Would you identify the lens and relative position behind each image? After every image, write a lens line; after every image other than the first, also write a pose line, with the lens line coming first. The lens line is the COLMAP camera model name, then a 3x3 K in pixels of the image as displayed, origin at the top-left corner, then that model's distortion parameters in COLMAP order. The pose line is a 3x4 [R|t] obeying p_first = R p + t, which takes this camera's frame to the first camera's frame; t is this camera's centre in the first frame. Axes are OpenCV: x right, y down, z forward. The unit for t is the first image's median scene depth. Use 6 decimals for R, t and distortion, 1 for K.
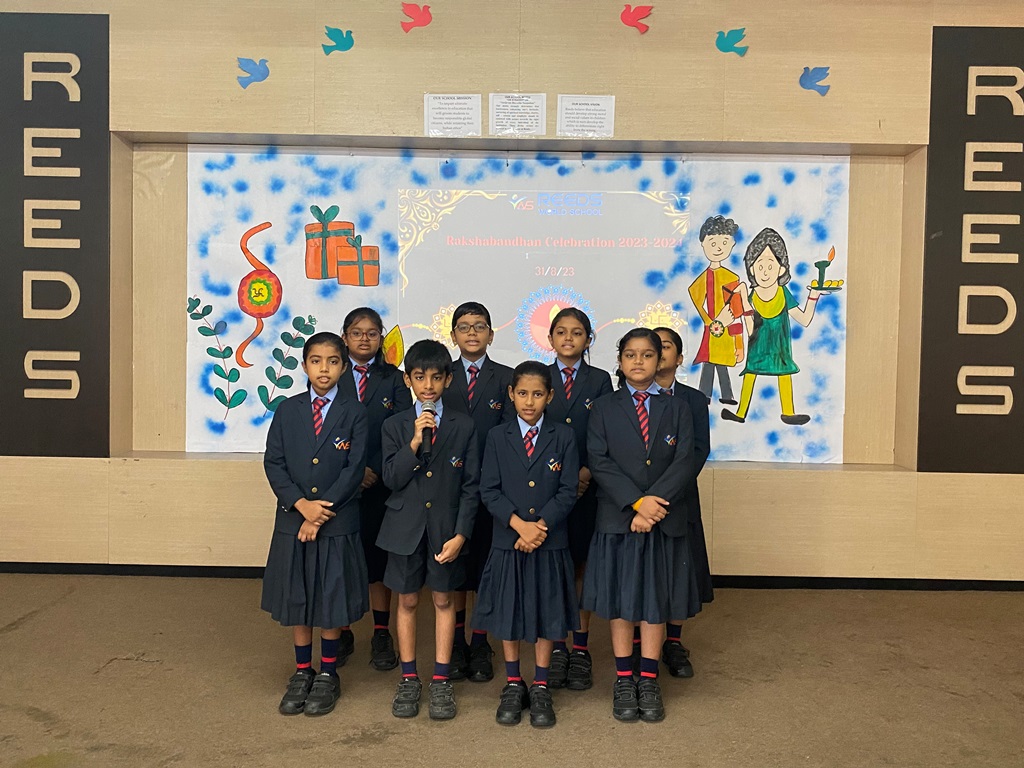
lens RADIAL K [[902.0, 0, 506.0], [0, 902.0, 378.7], [0, 0, 1]] dist [-0.000419, 0.001505]
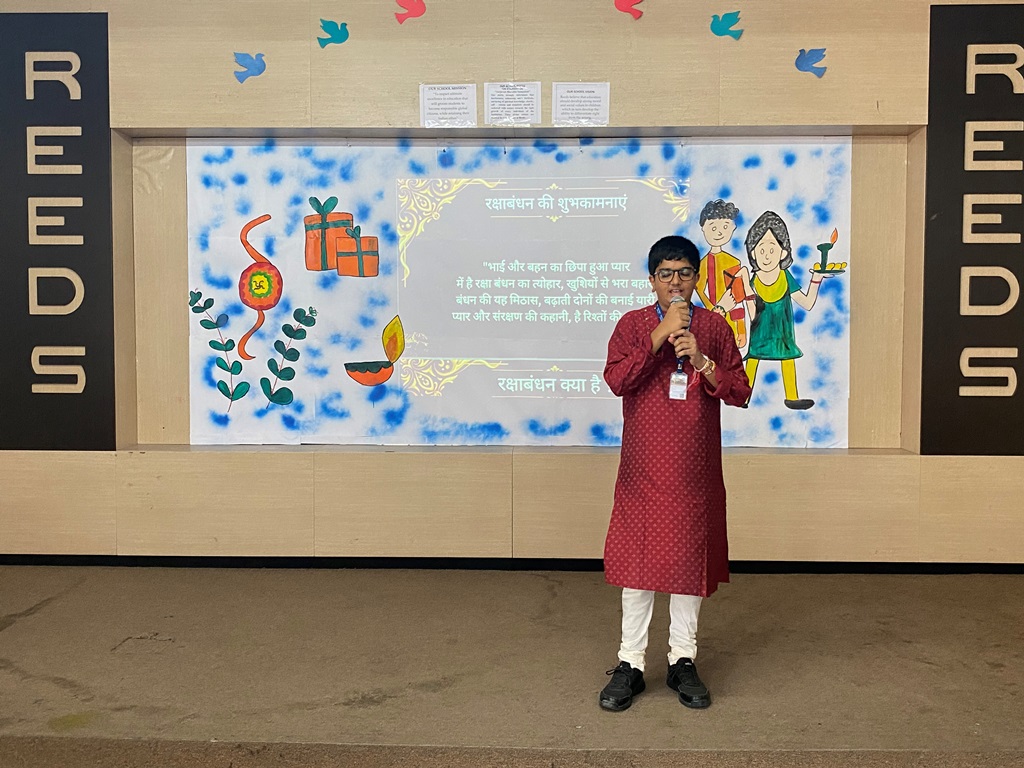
lens RADIAL K [[1018.7, 0, 512.0], [0, 1018.7, 384.0], [0, 0, 1]] dist [0.014066, -0.036935]
pose [[0.999558, -0.013966, -0.026238, 0.036023], [0.014357, 0.999788, 0.014753, 0.001967], [0.026026, -0.015123, 0.999547, -0.131716]]
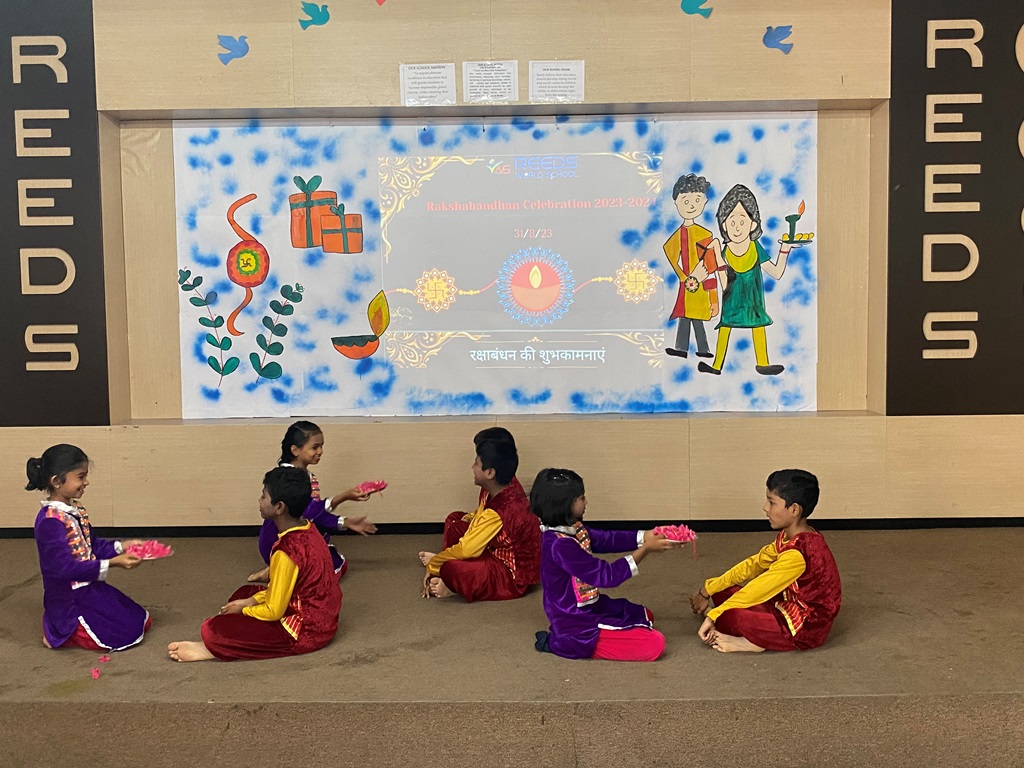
lens RADIAL K [[963.4, 0, 510.0], [0, 963.4, 380.6], [0, 0, 1]] dist [0.008113, -0.025203]
pose [[0.999527, -0.030217, -0.005758, 0.029941], [0.030384, 0.999043, 0.031469, 0.014078], [0.004802, -0.031629, 0.999488, -0.108374]]
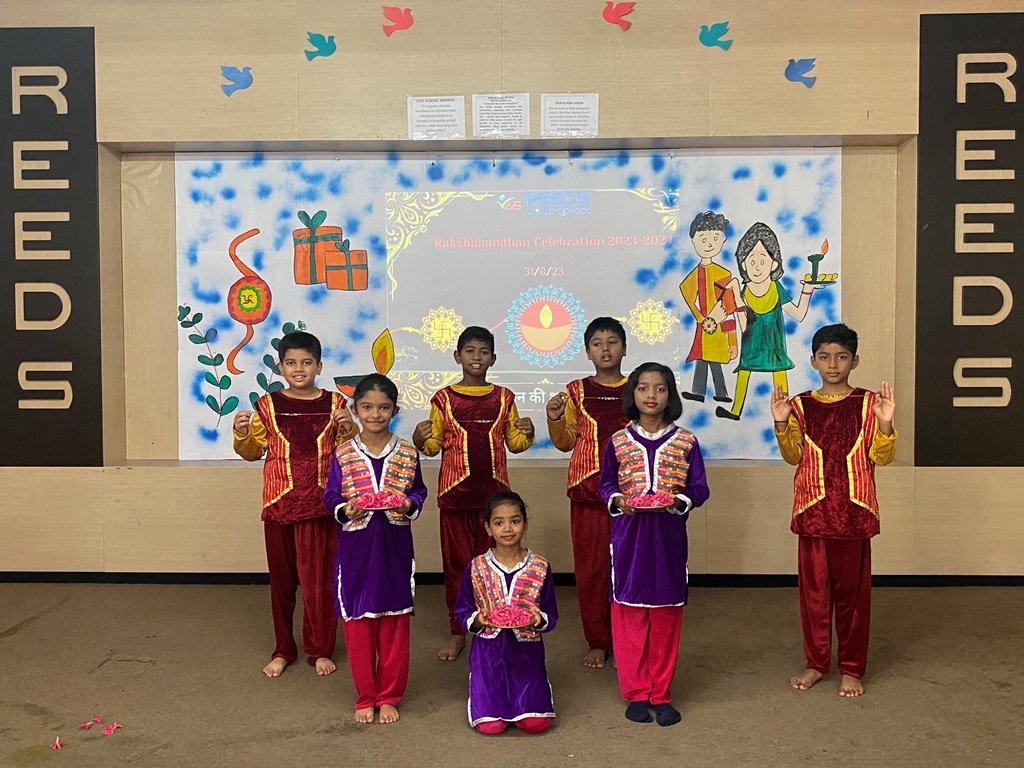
lens RADIAL K [[963.6, 0, 508.0], [0, 963.6, 384.7], [0, 0, 1]] dist [0.006010, -0.014654]
pose [[0.999475, -0.019937, -0.025520, 0.040104], [0.019922, 0.999801, -0.000823, 0.005927], [0.025531, 0.000314, 0.999674, -0.062627]]
